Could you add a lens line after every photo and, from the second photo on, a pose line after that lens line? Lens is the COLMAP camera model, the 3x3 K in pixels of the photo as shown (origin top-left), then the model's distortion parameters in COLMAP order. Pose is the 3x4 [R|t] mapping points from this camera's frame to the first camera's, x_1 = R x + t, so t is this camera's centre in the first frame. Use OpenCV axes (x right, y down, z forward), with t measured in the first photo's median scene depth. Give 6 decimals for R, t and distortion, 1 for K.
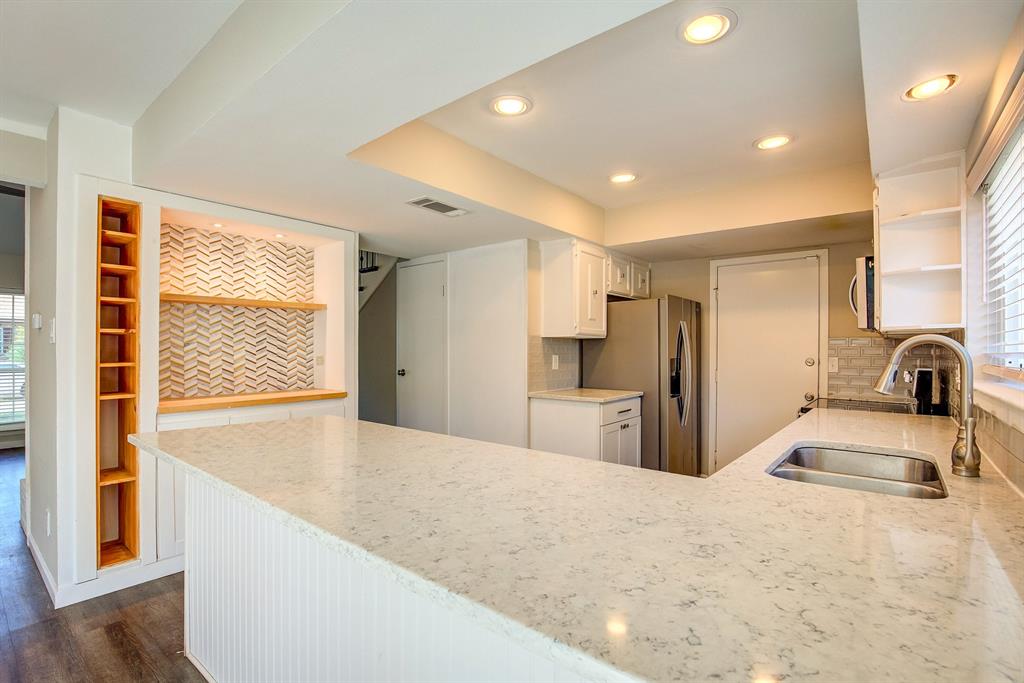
lens RADIAL K [[474.9, 0, 505.7], [0, 474.9, 352.6], [0, 0, 1]] dist [-0.029900, 0.000075]
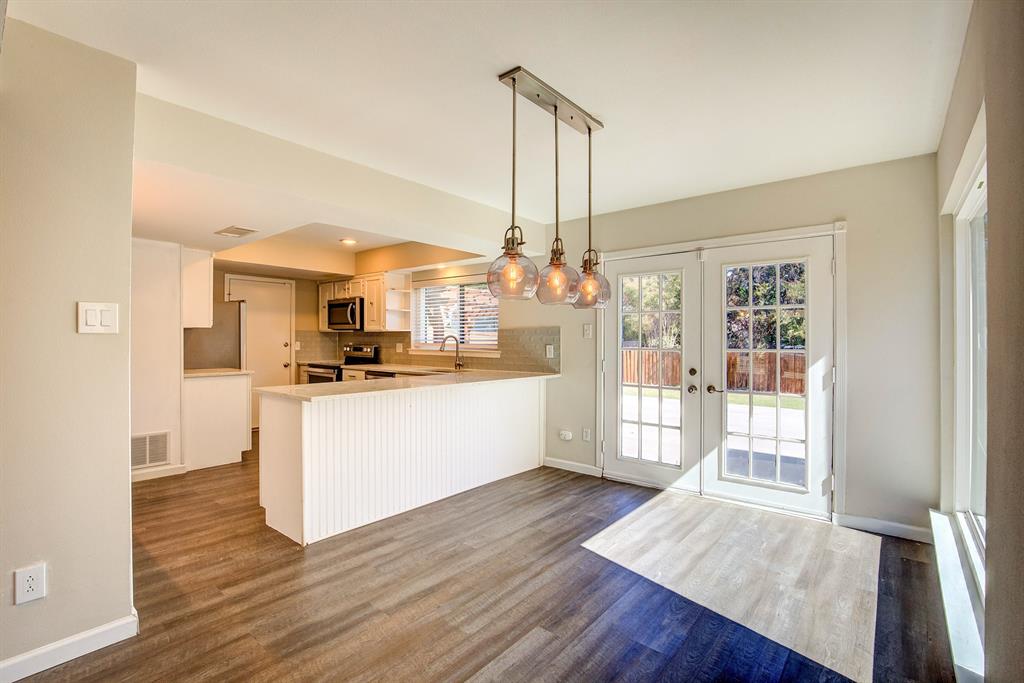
lens RADIAL K [[465.9, 0, 510.5], [0, 465.9, 339.7], [0, 0, 1]] dist [-0.030718, 0.000376]
pose [[0.014438, -0.004848, 0.999884, -1.149860], [-0.001496, 0.999987, 0.004870, -0.008166], [-0.999895, -0.001566, 0.014431, 0.168782]]
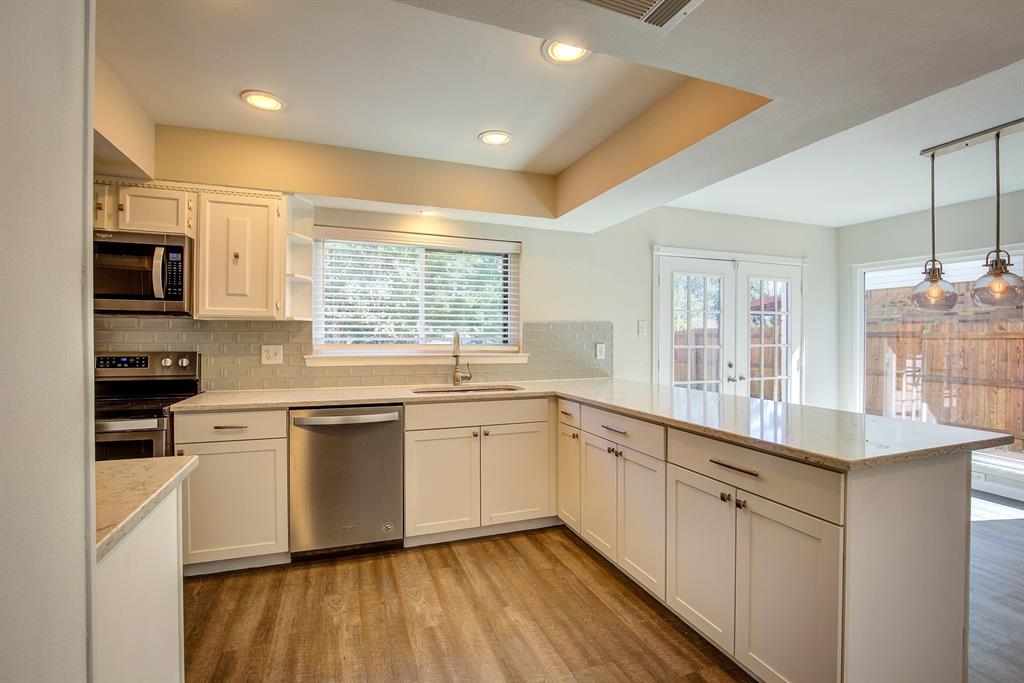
lens RADIAL K [[474.7, 0, 512.0], [0, 474.7, 341.5], [0, 0, 1]] dist [-0.028414, 0.000690]
pose [[-0.862915, -0.010273, 0.505244, -0.213601], [-0.005305, 0.999922, 0.011271, -0.003805], [-0.505321, 0.007046, -0.862903, 1.136403]]
